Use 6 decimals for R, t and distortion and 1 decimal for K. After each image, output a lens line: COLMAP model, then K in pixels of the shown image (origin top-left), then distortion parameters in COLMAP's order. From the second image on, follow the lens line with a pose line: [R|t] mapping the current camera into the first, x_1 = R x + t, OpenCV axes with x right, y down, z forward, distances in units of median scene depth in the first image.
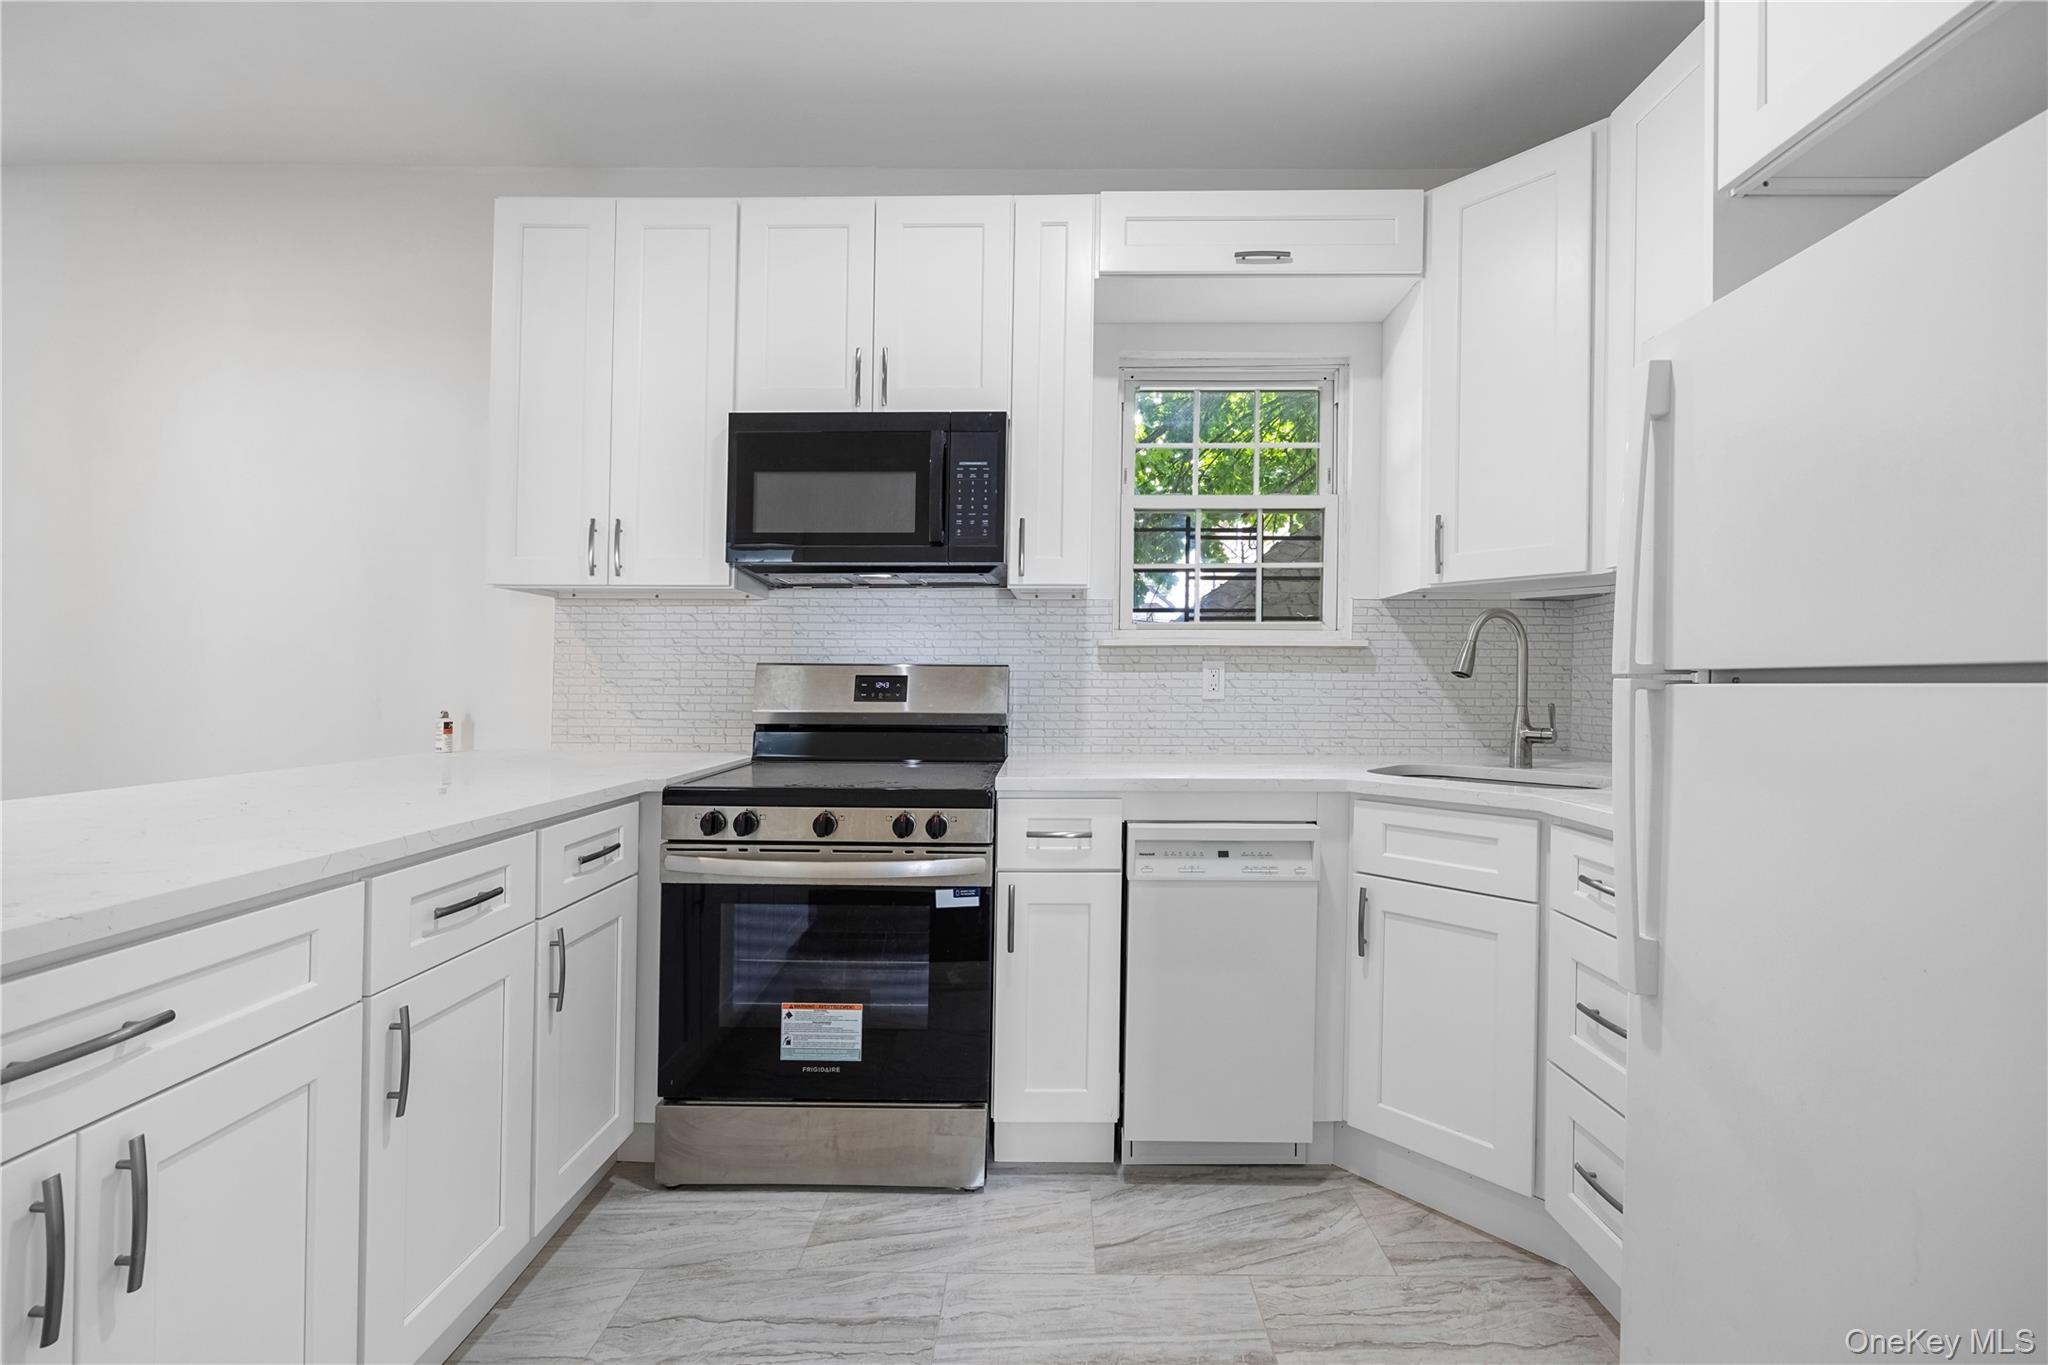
lens RADIAL K [[842.8, 0, 1035.3], [0, 842.8, 673.9], [0, 0, 1]] dist [-0.004318, 0.000367]
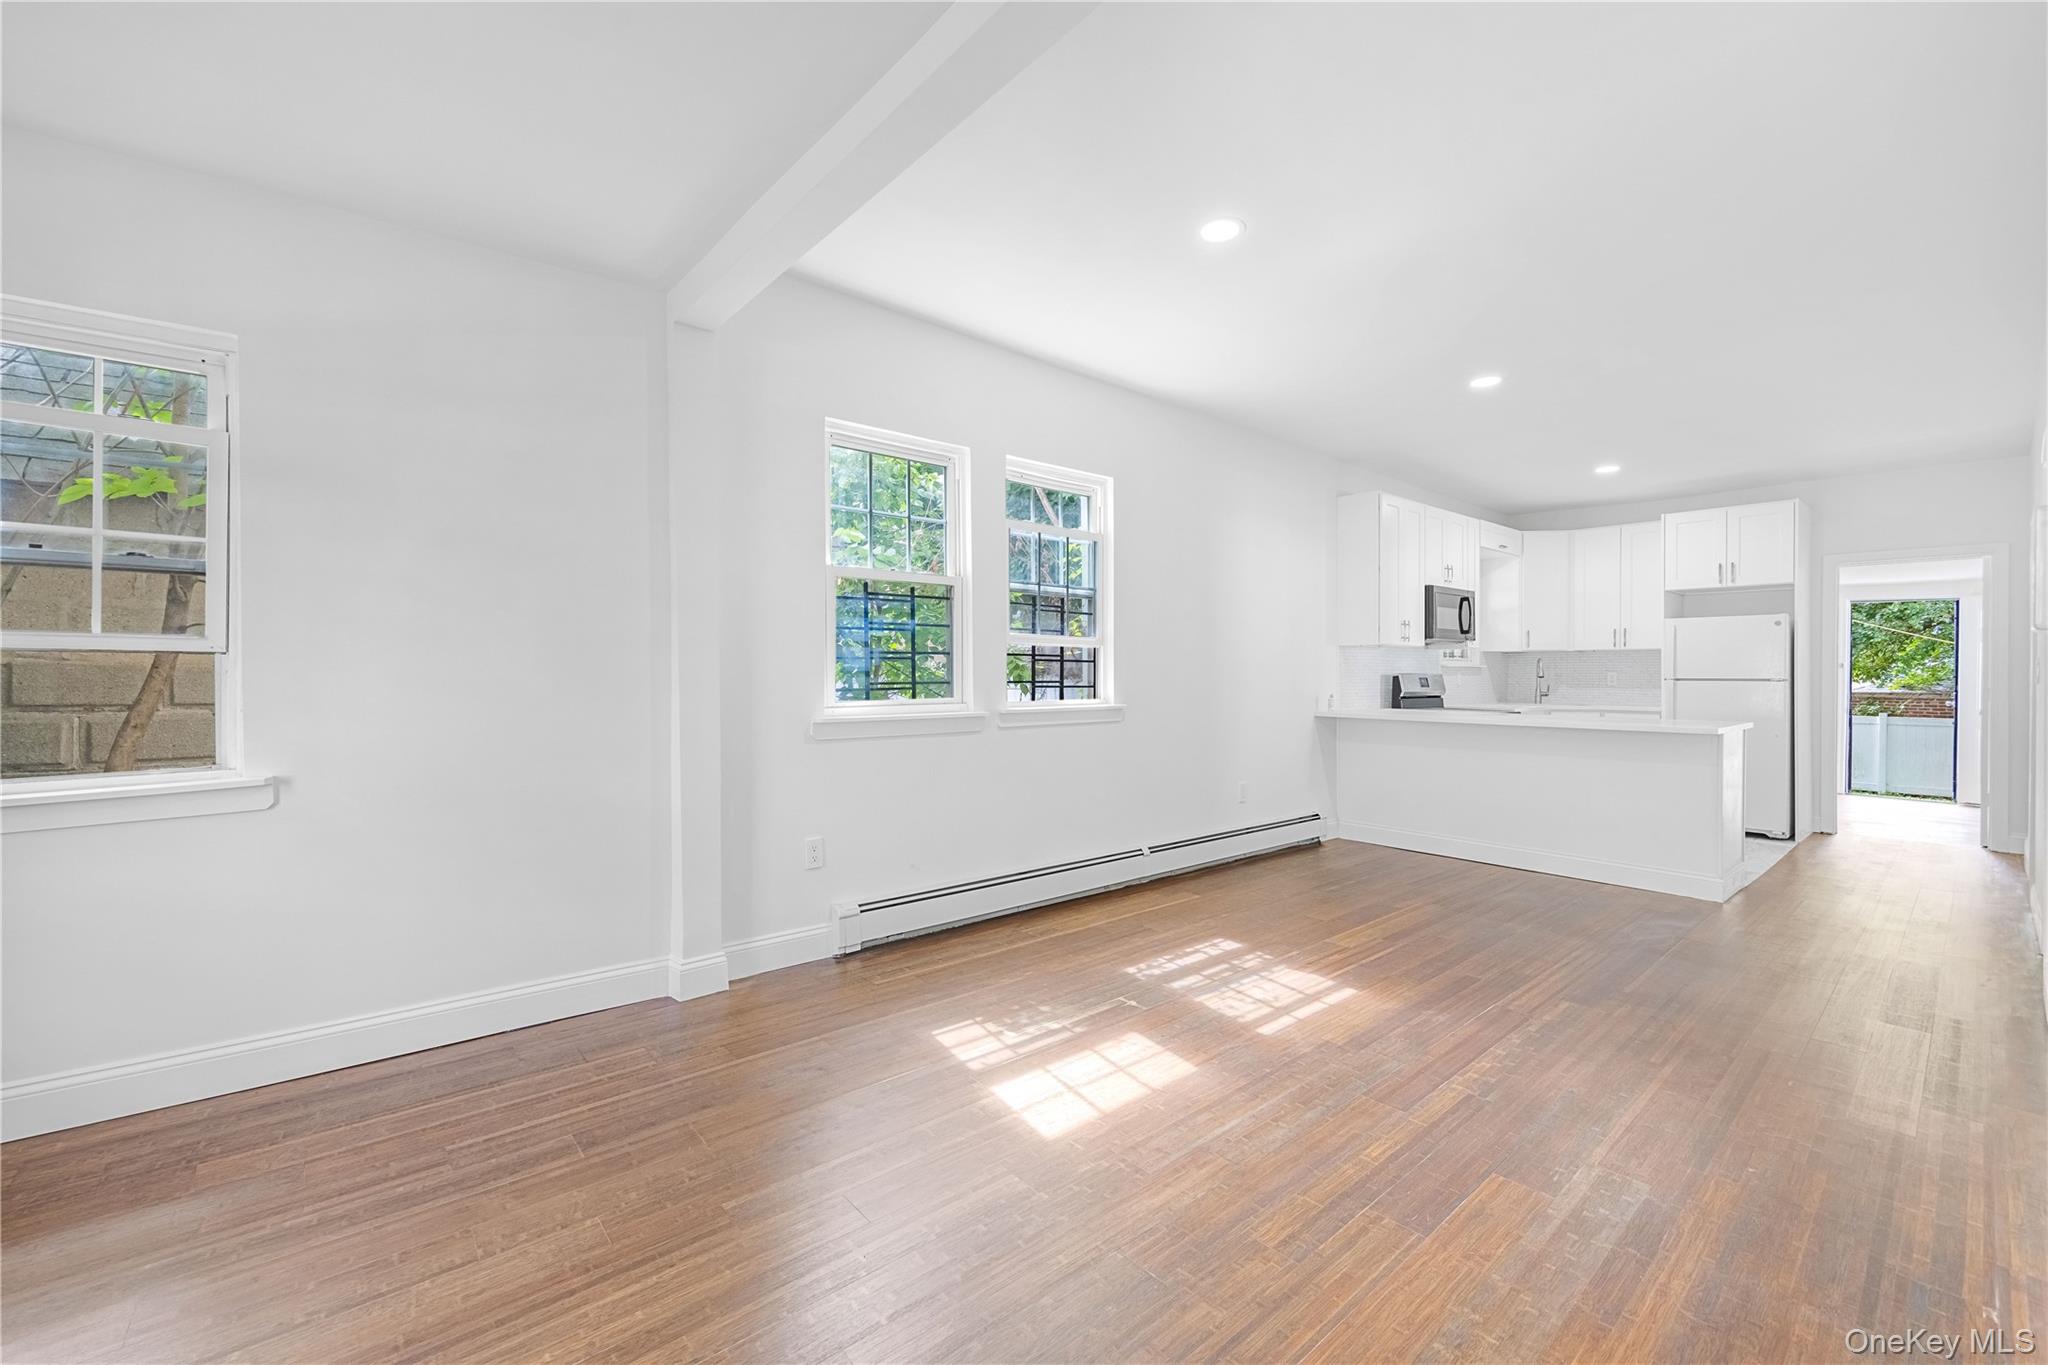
lens RADIAL K [[842.8, 0, 993.1], [0, 842.8, 675.2], [0, 0, 1]] dist [-0.004318, 0.000367]
pose [[0.753818, -0.005354, 0.657061, -3.426764], [-0.010406, 0.999744, 0.020085, -0.054796], [-0.657001, -0.021978, 0.753570, -0.152258]]
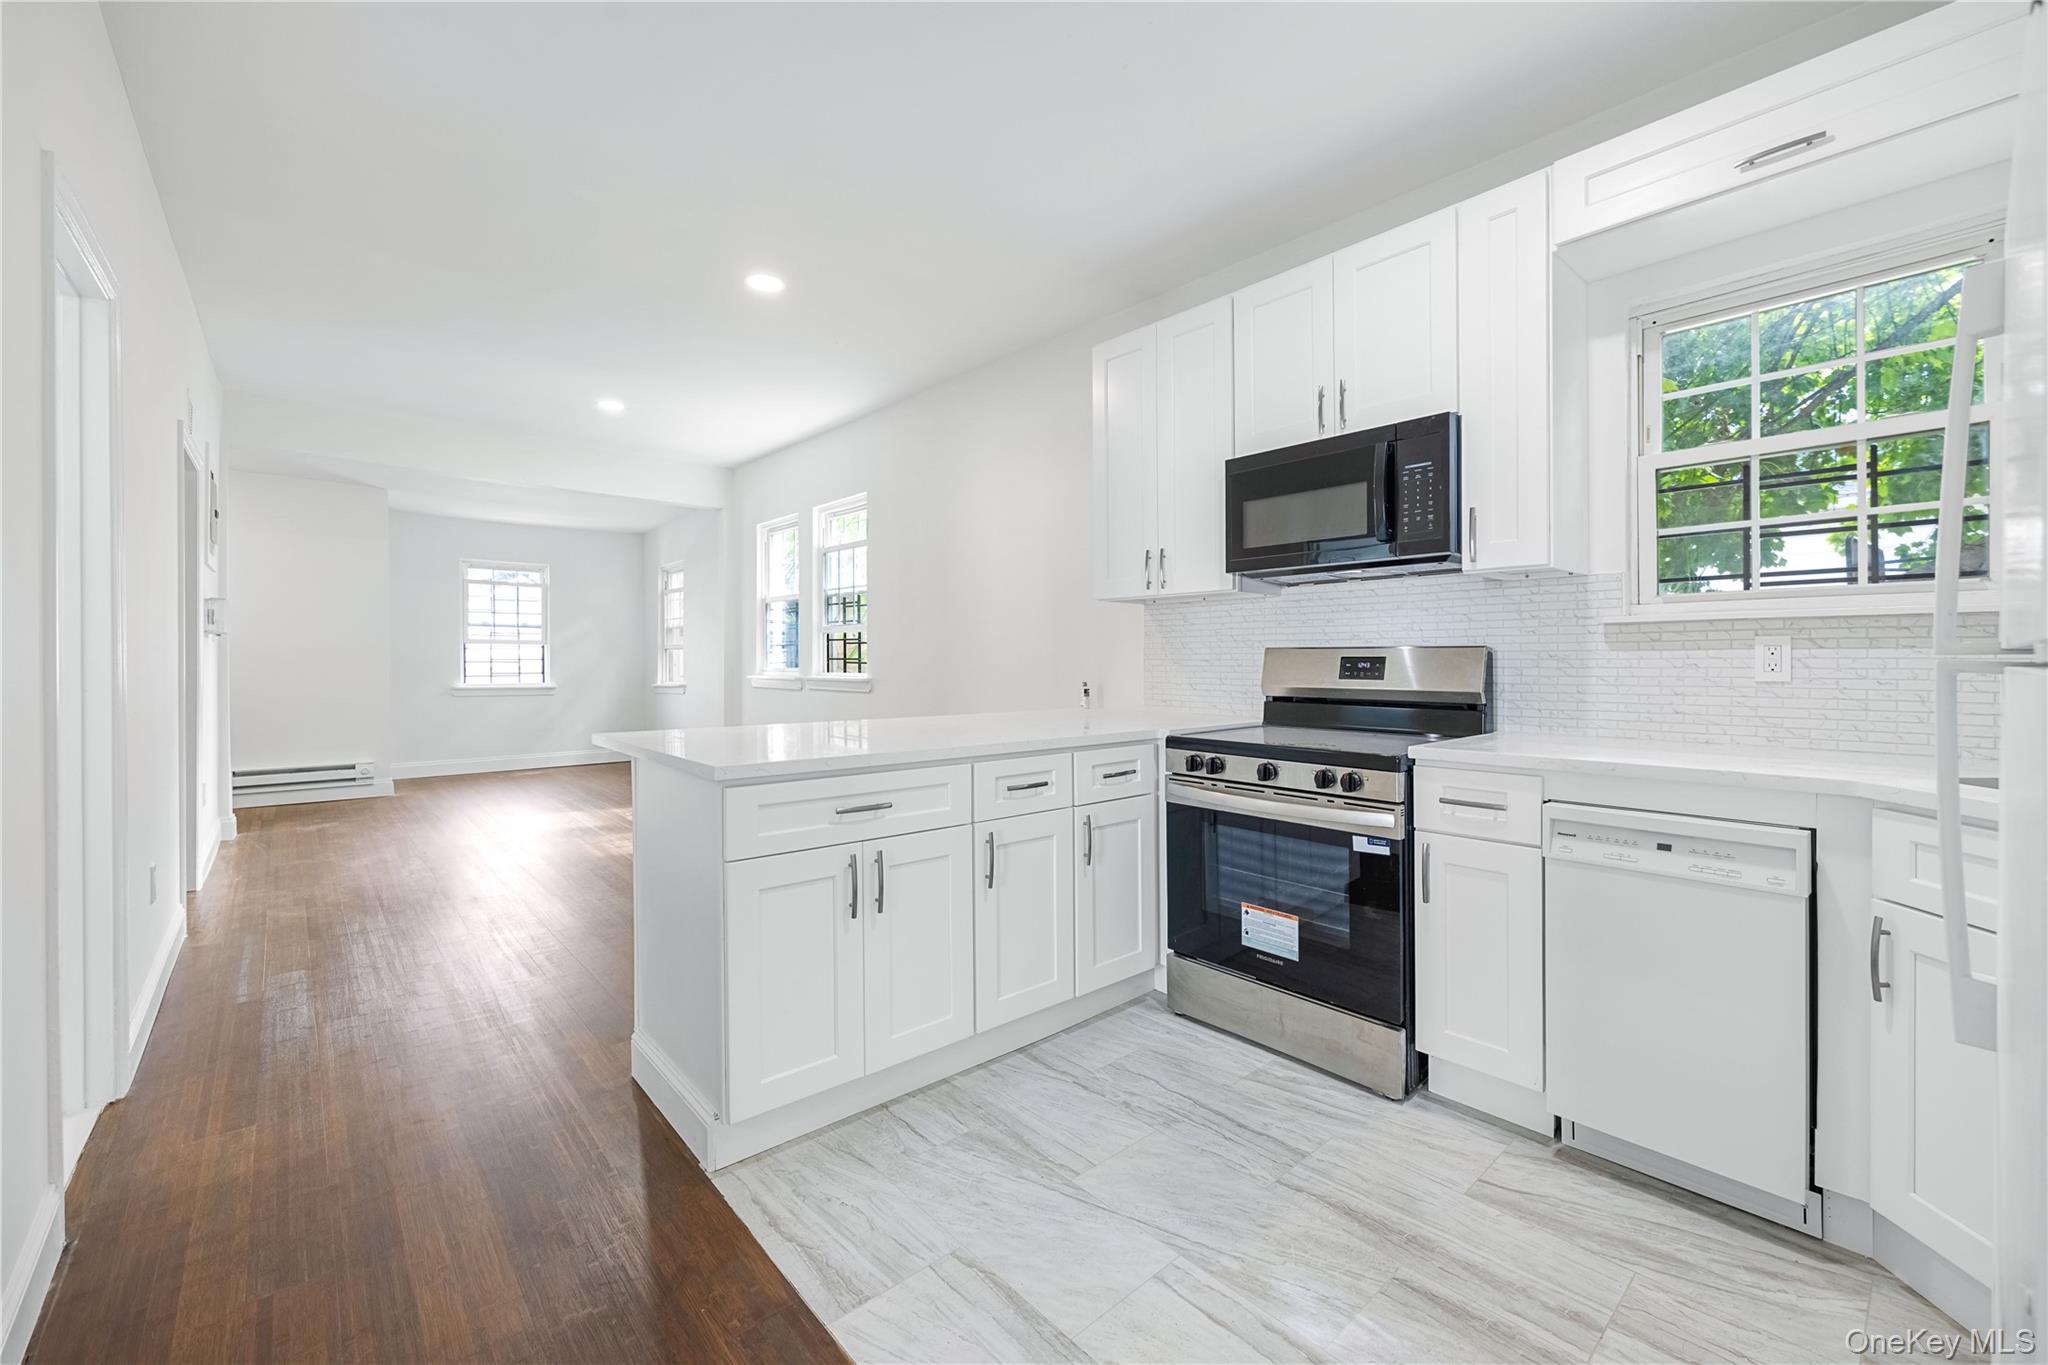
lens RADIAL K [[842.8, 0, 1035.8], [0, 842.8, 673.7], [0, 0, 1]] dist [-0.004318, 0.000367]
pose [[0.677865, 0.008711, -0.735135, 0.410640], [0.011822, 0.999671, 0.022746, -0.007090], [0.735092, -0.024109, 0.677539, -0.127904]]
